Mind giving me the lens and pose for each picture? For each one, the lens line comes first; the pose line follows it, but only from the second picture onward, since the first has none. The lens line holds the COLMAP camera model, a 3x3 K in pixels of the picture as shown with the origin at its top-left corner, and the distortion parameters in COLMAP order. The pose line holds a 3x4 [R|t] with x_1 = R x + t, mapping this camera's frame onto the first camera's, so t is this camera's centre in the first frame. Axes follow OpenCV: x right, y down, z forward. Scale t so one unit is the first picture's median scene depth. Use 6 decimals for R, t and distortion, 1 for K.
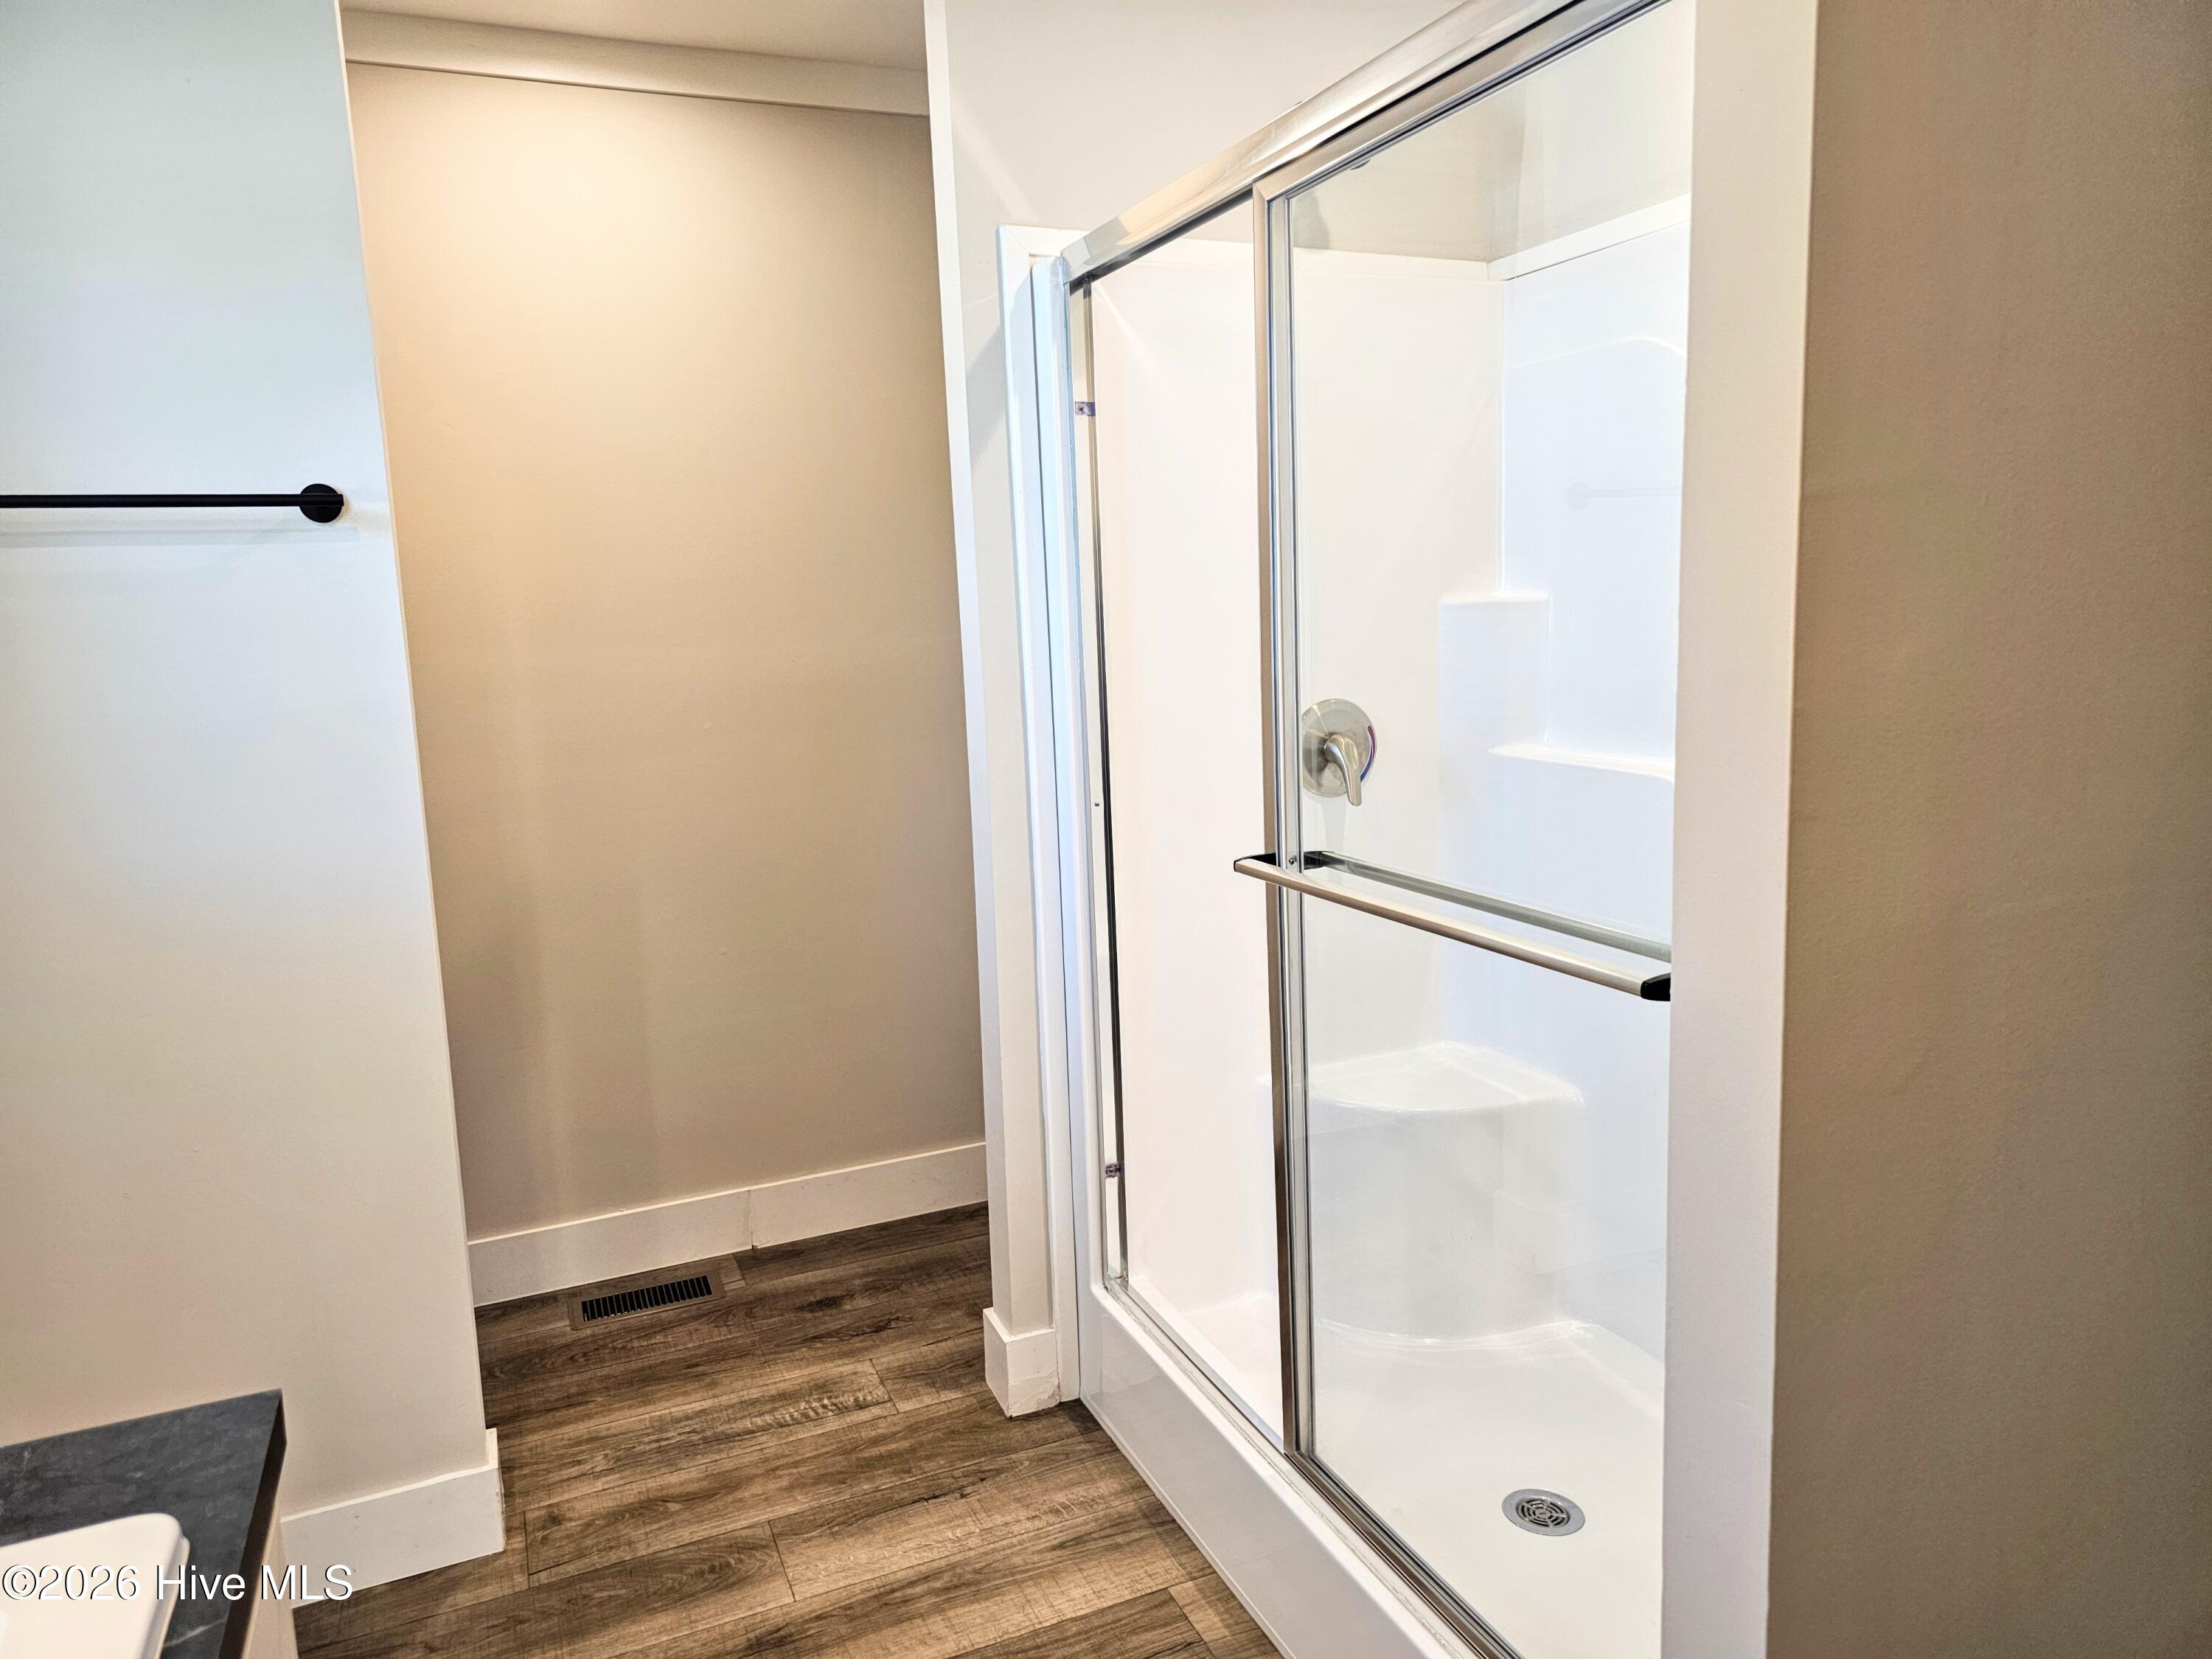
lens RADIAL K [[1487.4, 0, 1106.0], [0, 1487.4, 829.5], [0, 0, 1]] dist [0.008595, -0.000869]
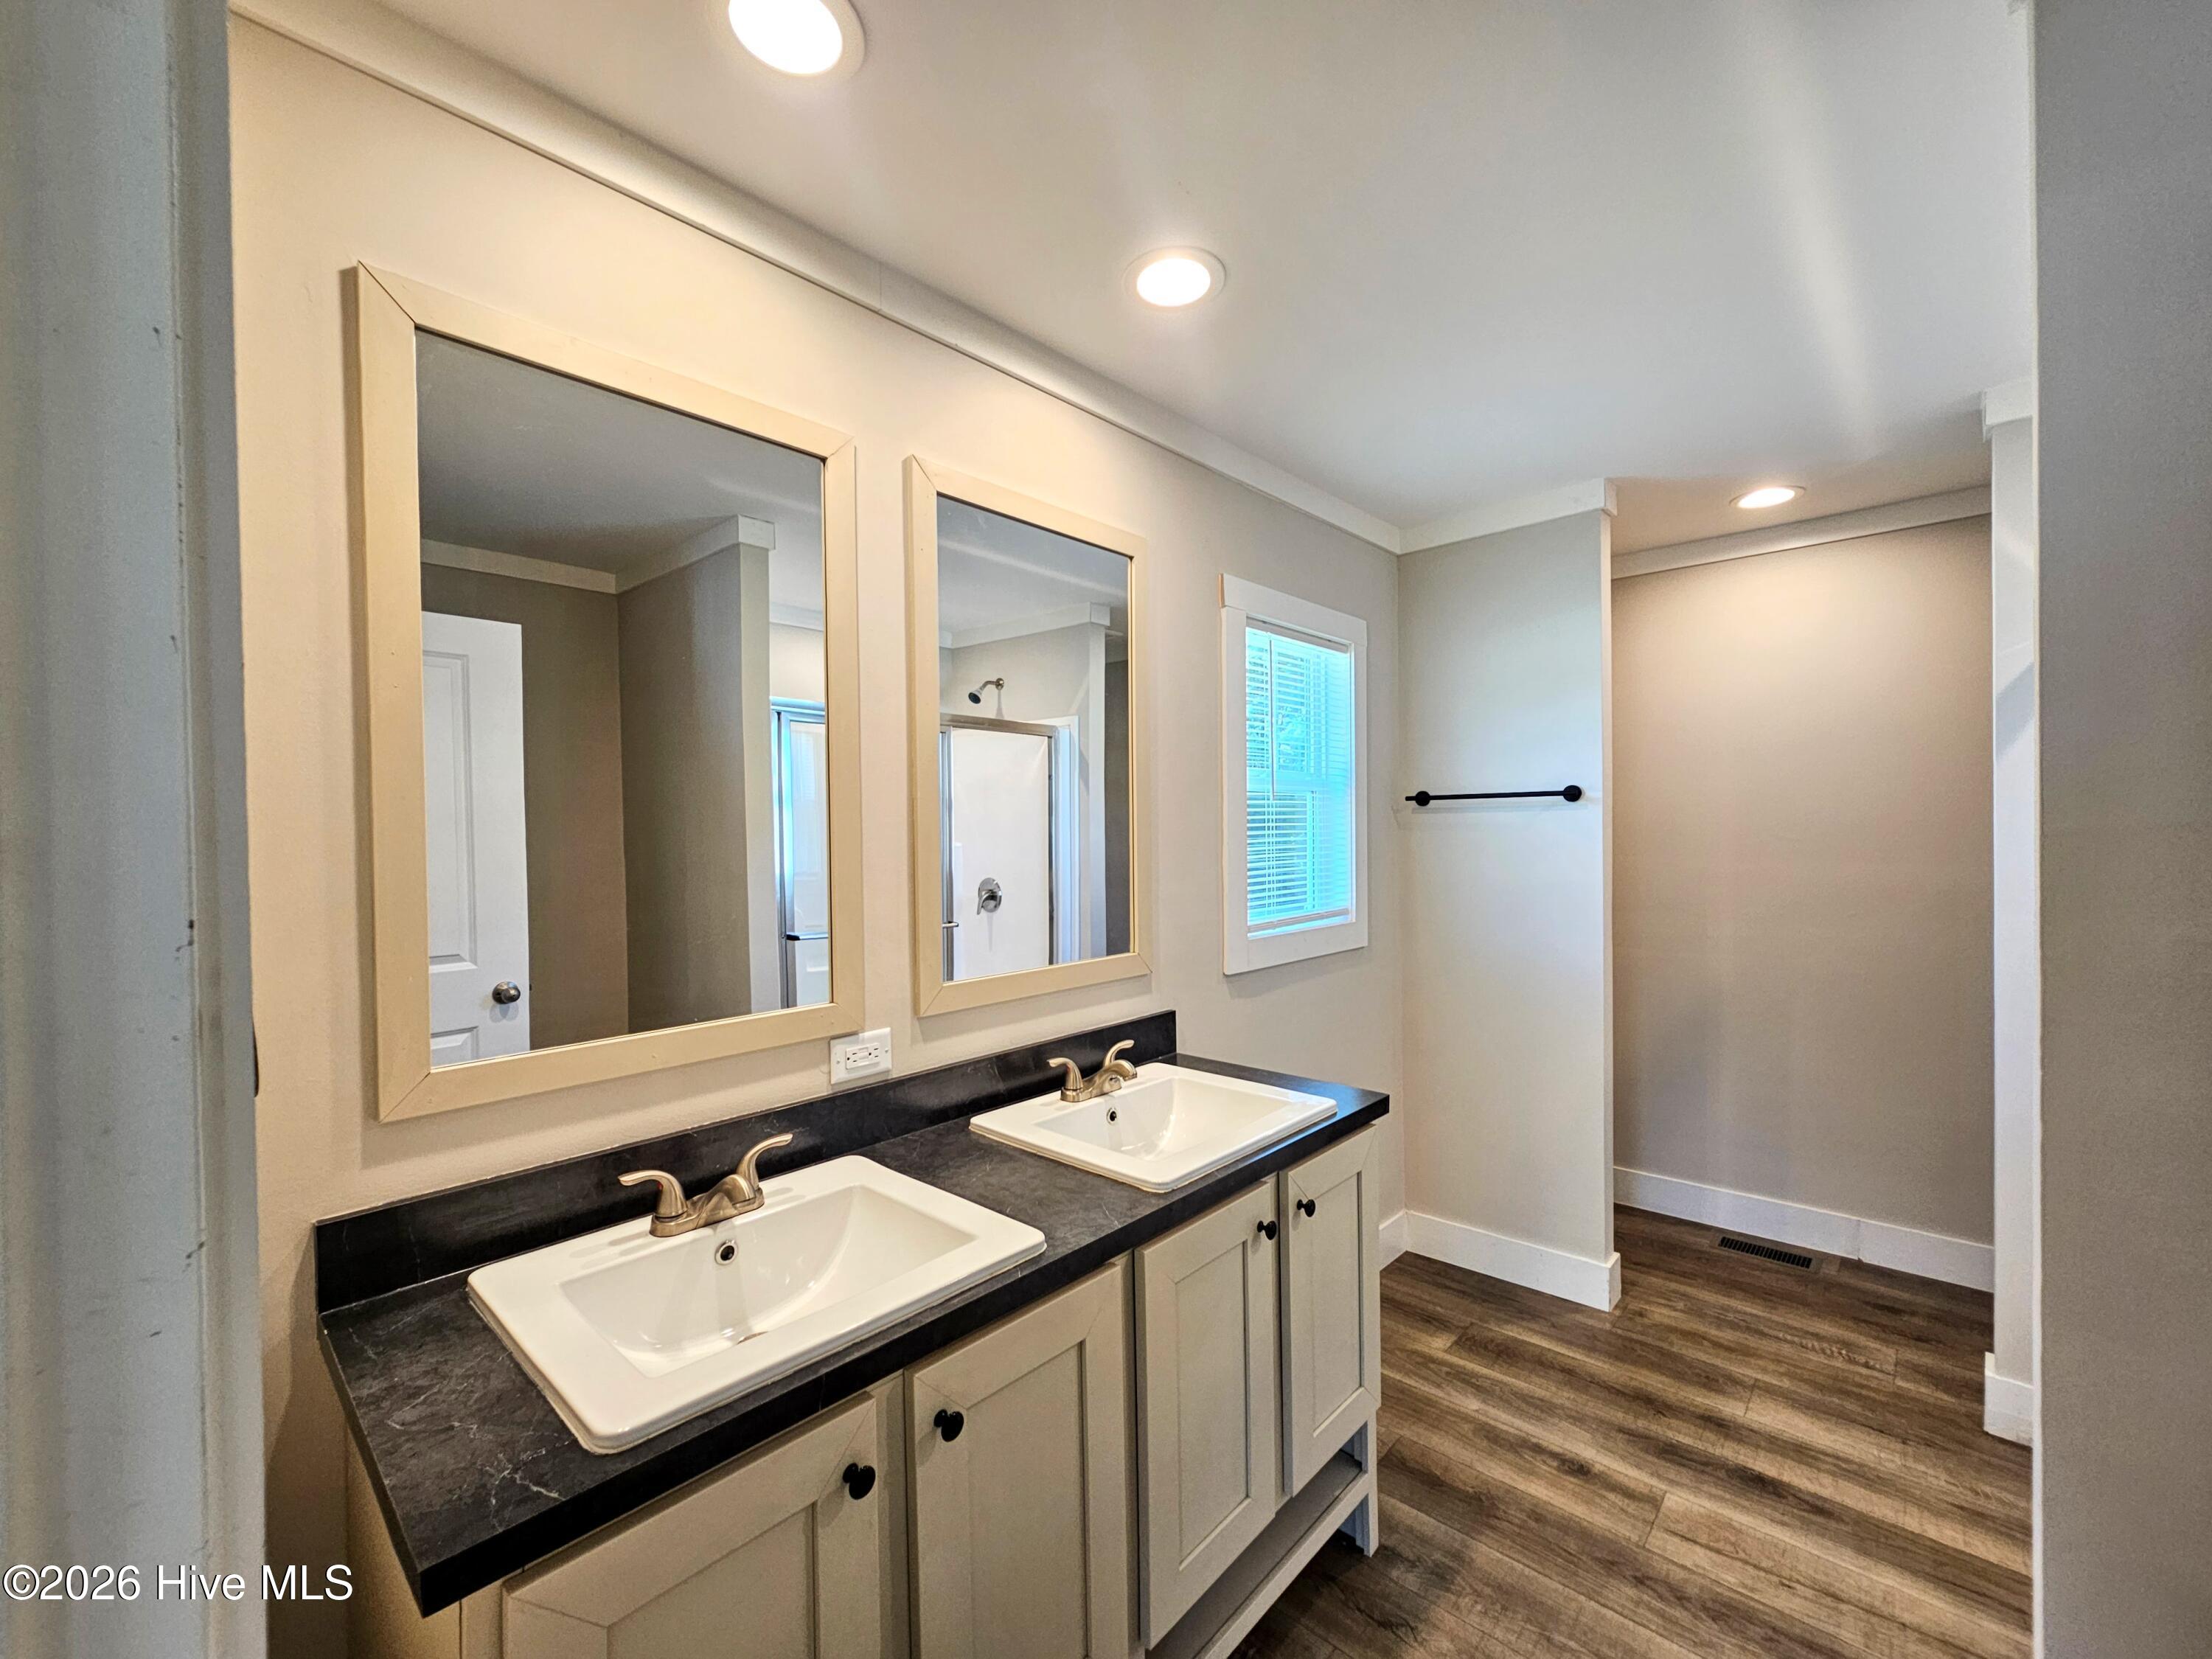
lens RADIAL K [[903.6, 0, 1103.6], [0, 903.6, 842.7], [0, 0, 1]] dist [-0.002318, 0.000792]
pose [[0.403768, 0.045966, -0.913706, 0.352313], [-0.149604, 0.988610, -0.016376, -0.009543], [0.902547, 0.143306, 0.406046, -0.159617]]
